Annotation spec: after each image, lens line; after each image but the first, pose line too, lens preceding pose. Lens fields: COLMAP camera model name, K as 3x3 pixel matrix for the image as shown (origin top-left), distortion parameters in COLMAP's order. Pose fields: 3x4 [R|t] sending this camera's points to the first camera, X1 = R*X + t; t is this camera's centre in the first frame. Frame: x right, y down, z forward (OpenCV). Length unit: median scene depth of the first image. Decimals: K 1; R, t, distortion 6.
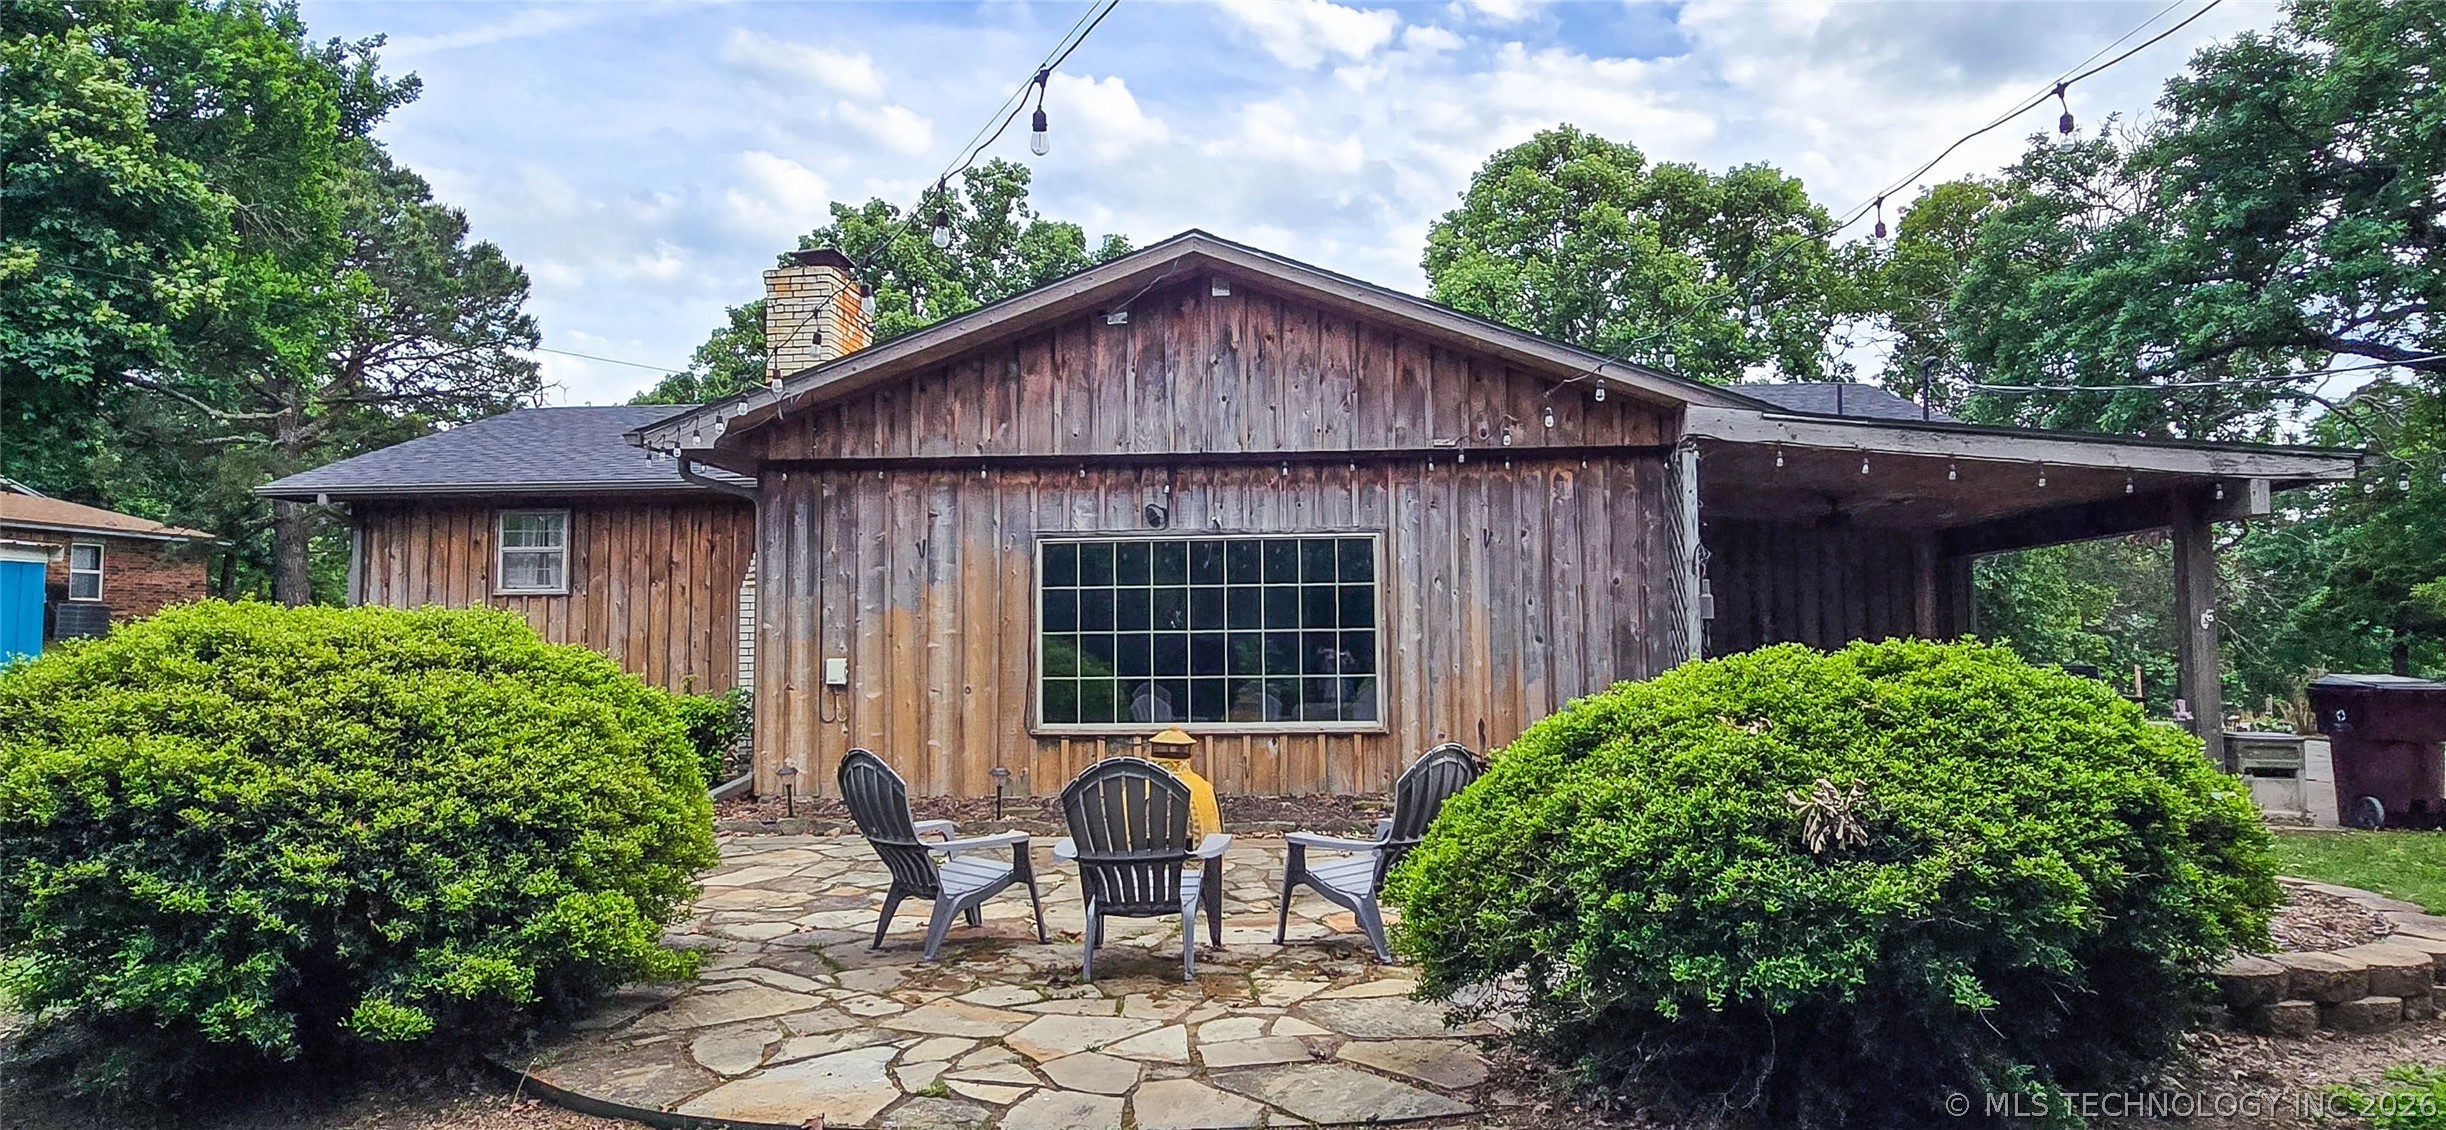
lens RADIAL K [[1440.5, 0, 1222.1], [0, 1440.5, 560.6], [0, 0, 1]] dist [-0.004052, 0.000225]
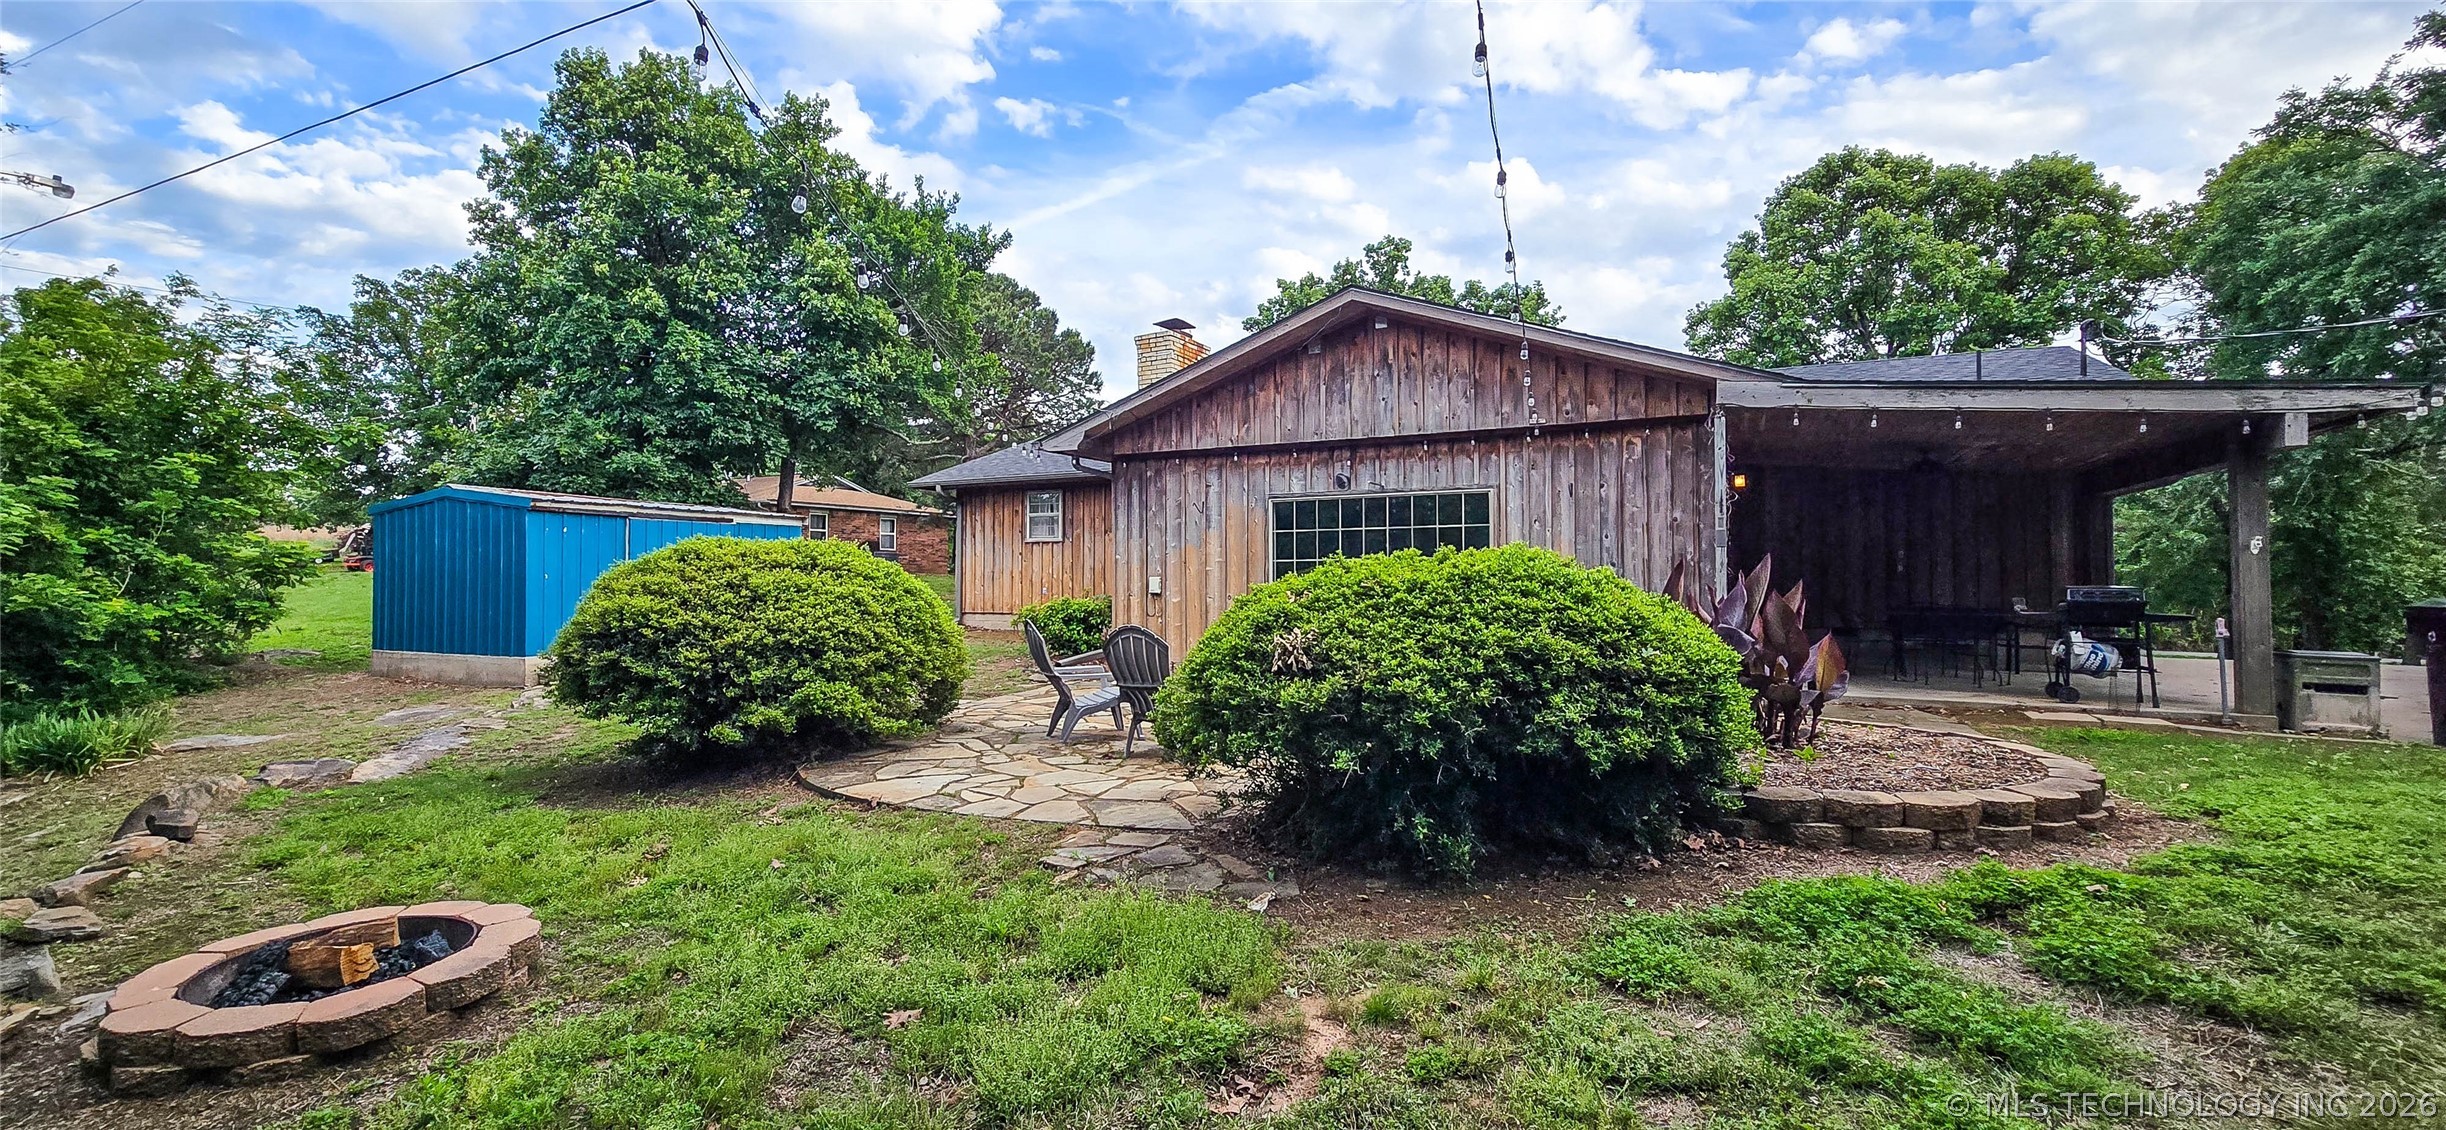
lens RADIAL K [[1022.5, 0, 1214.0], [0, 1022.5, 565.6], [0, 0, 1]] dist [-0.000265, 0.000468]
pose [[0.917100, 0.000286, -0.398657, 0.251095], [0.016543, 0.999111, 0.038774, 0.012400], [0.398314, -0.042154, 0.916280, -0.021221]]
